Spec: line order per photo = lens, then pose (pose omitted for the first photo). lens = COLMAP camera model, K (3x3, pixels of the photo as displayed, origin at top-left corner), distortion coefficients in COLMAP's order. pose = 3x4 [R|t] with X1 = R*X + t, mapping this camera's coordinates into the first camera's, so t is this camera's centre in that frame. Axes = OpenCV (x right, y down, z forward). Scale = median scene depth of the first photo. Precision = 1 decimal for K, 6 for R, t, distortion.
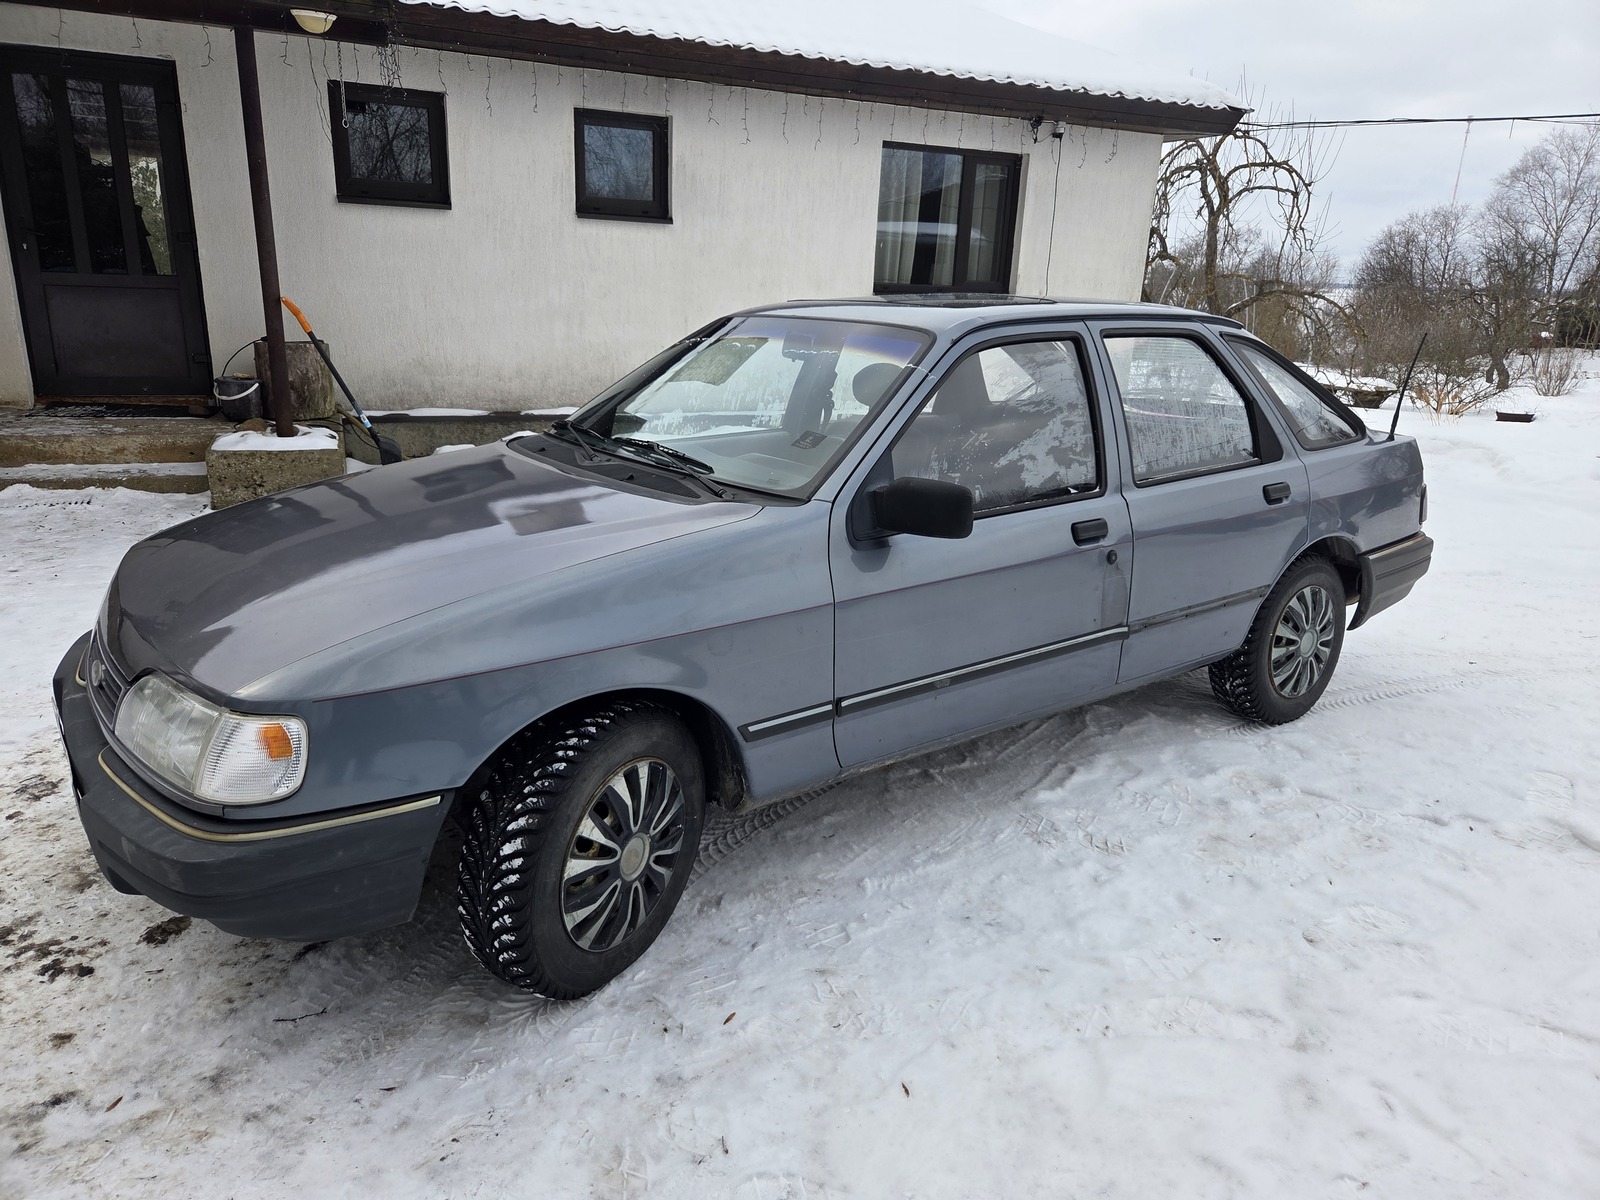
lens RADIAL K [[1076.5, 0, 806.5], [0, 1076.5, 564.1], [0, 0, 1]] dist [0.057073, -0.046095]
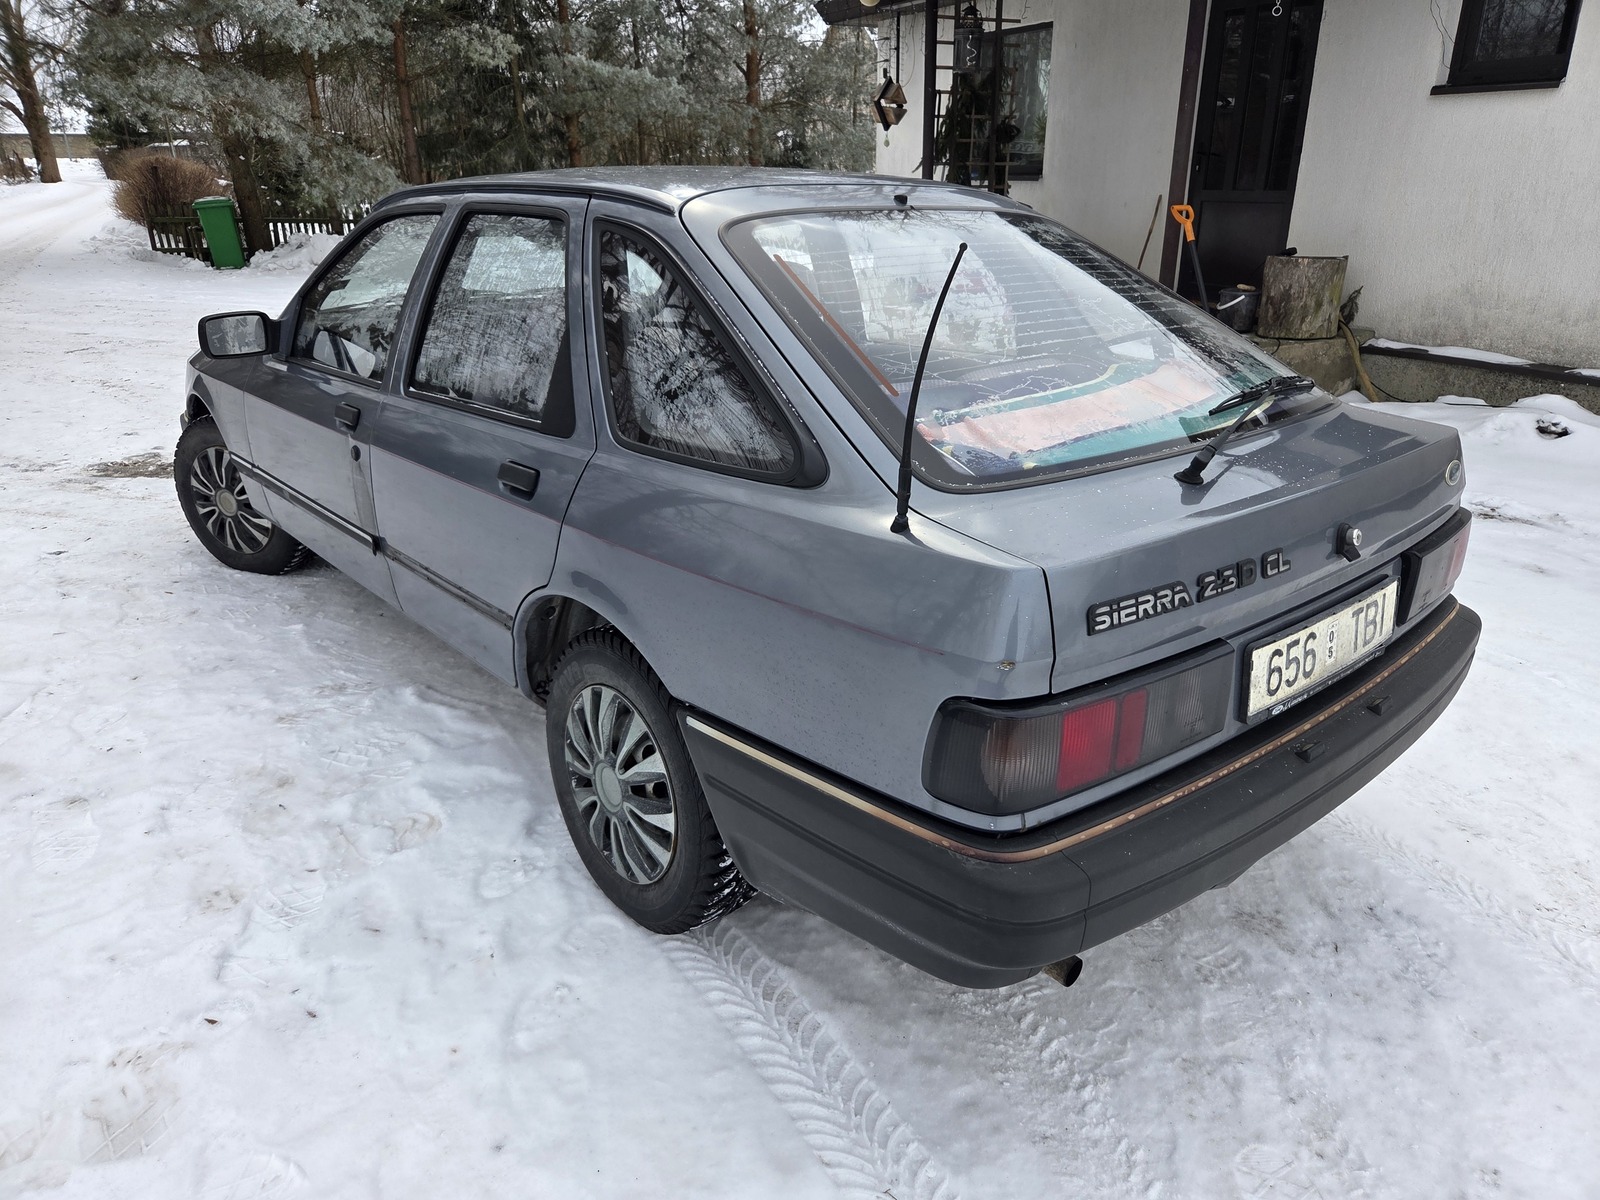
lens RADIAL K [[1076.5, 0, 806.5], [0, 1076.5, 564.1], [0, 0, 1]] dist [0.057073, -0.046095]
pose [[0.080059, 0.300444, -0.950434, 0.445304], [-0.249906, 0.929091, 0.272646, -0.097064], [0.964955, 0.215691, 0.149465, 0.457878]]
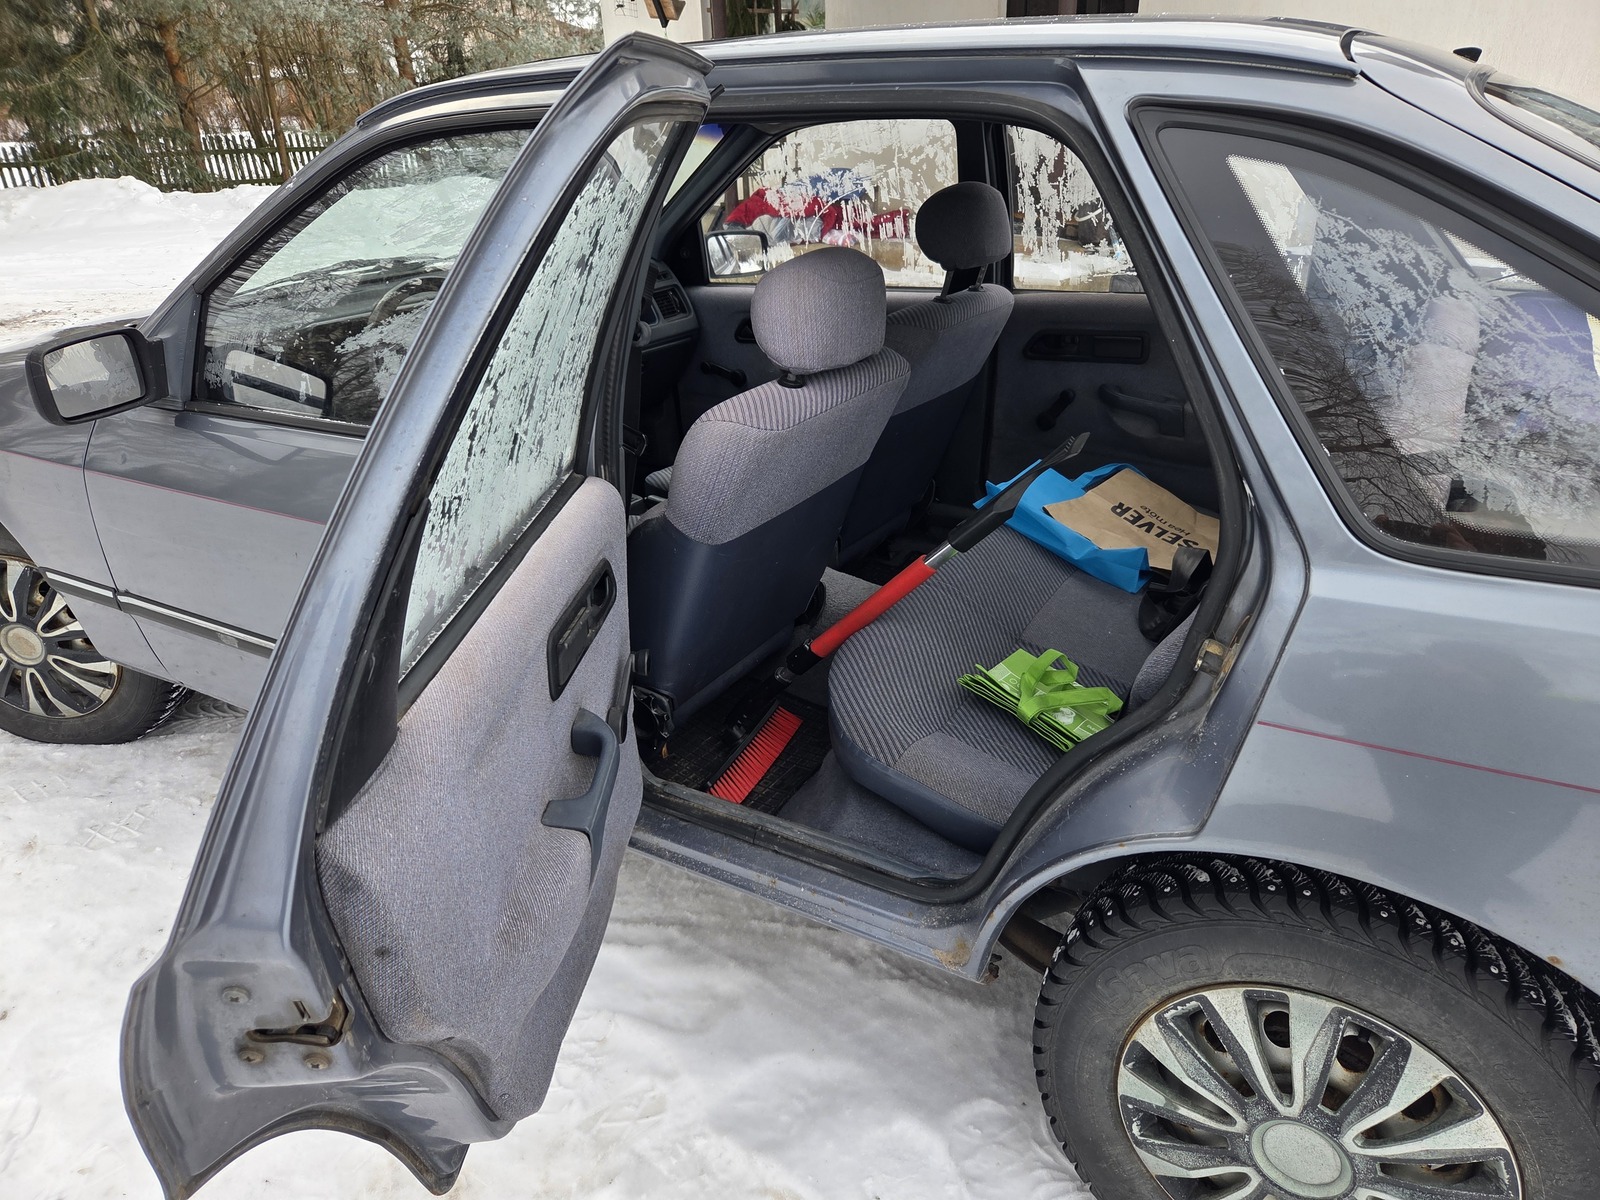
lens RADIAL K [[1076.5, 0, 806.5], [0, 1076.5, 564.1], [0, 0, 1]] dist [0.057073, -0.046095]
pose [[0.394228, 0.325244, -0.859535, 0.285956], [-0.192538, 0.943755, 0.268805, -0.065546], [0.898618, 0.059523, 0.434676, 0.338047]]
